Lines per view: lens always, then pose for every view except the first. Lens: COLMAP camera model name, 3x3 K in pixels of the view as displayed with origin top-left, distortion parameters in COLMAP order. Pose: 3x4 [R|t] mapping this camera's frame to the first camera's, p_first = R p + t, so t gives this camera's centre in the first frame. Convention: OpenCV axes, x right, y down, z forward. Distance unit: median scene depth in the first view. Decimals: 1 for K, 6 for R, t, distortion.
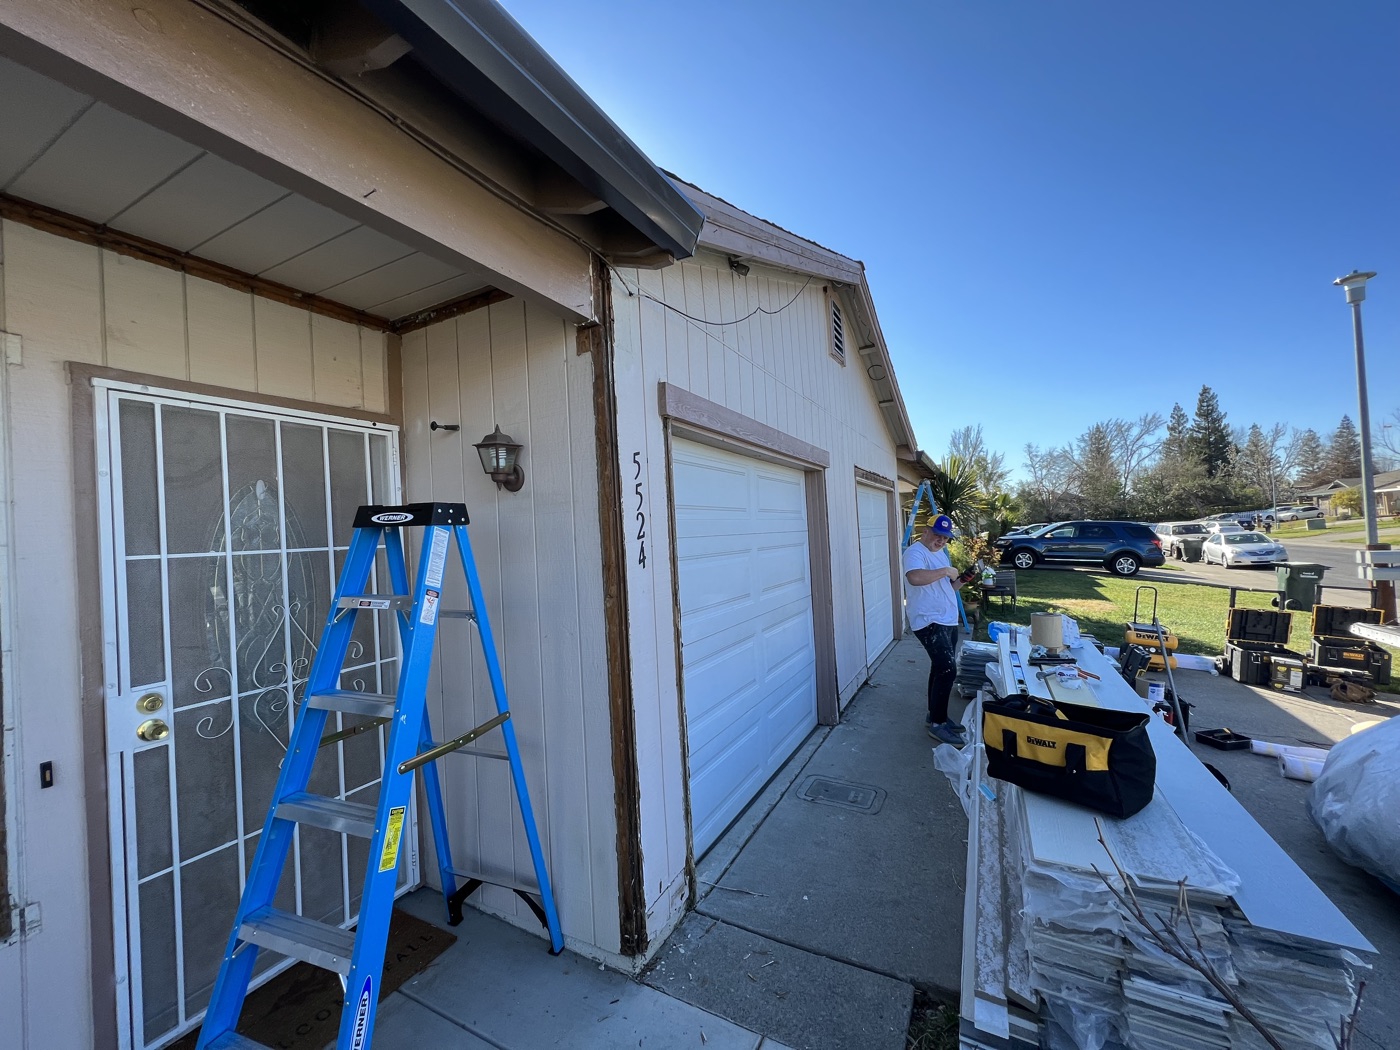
lens RADIAL K [[557.0, 0, 700.0], [0, 557.0, 525.0], [0, 0, 1]] dist [-0.001433, 0.000166]
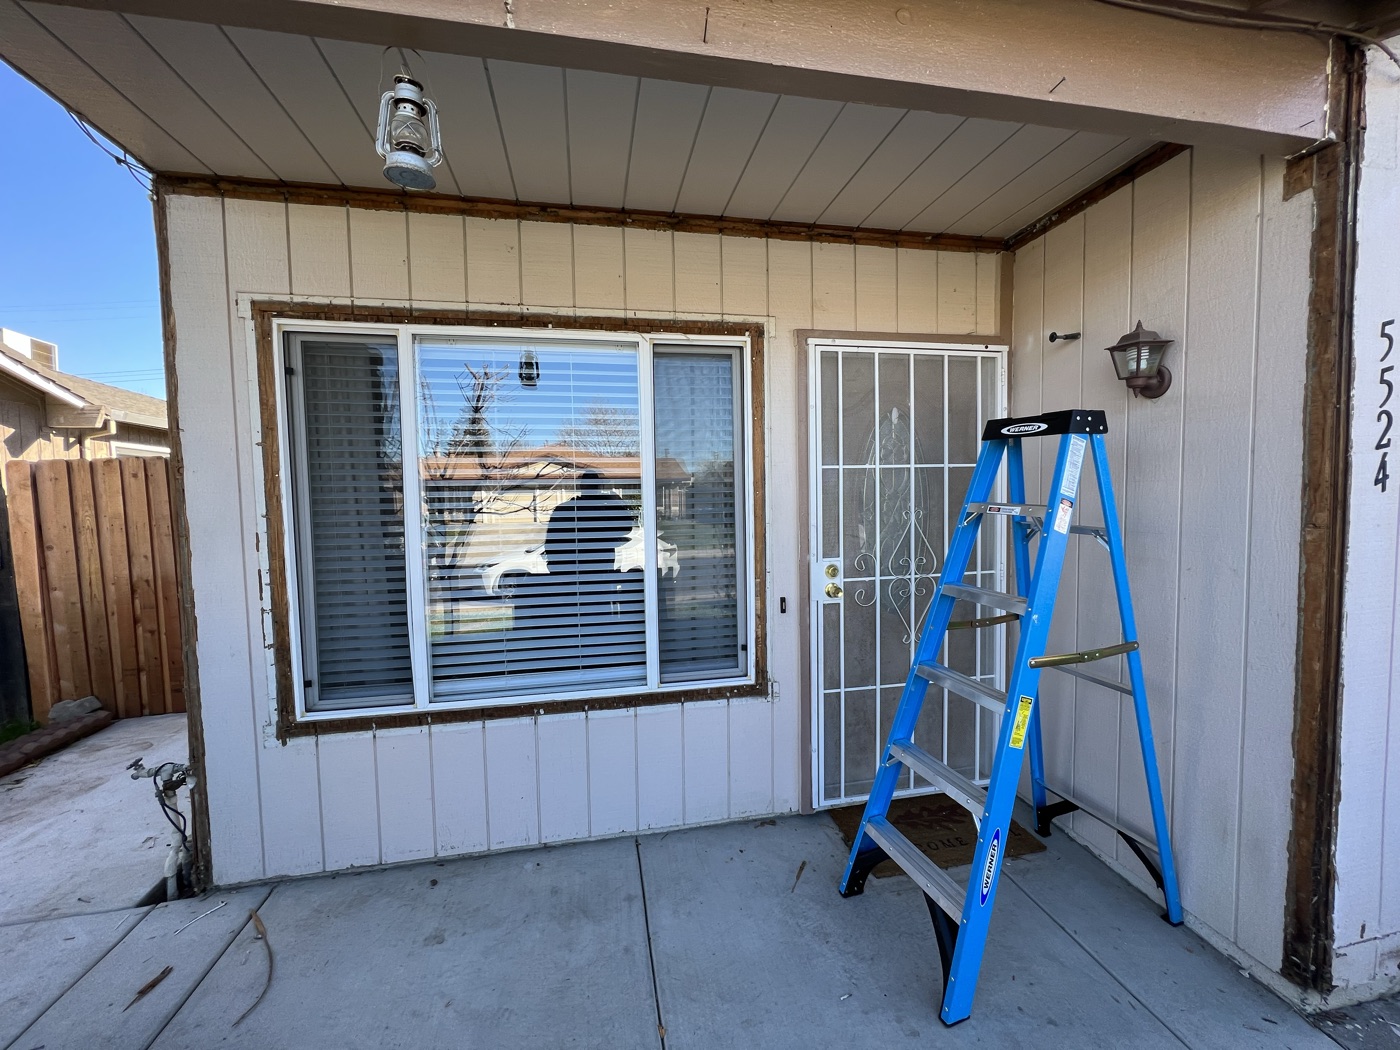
lens RADIAL K [[557.0, 0, 700.0], [0, 557.0, 525.0], [0, 0, 1]] dist [-0.001433, 0.000166]
pose [[0.622355, 0.080265, -0.778609, -0.093012], [0.001853, 0.994575, 0.104009, 0.047823], [0.782733, -0.066173, 0.618830, -0.101074]]
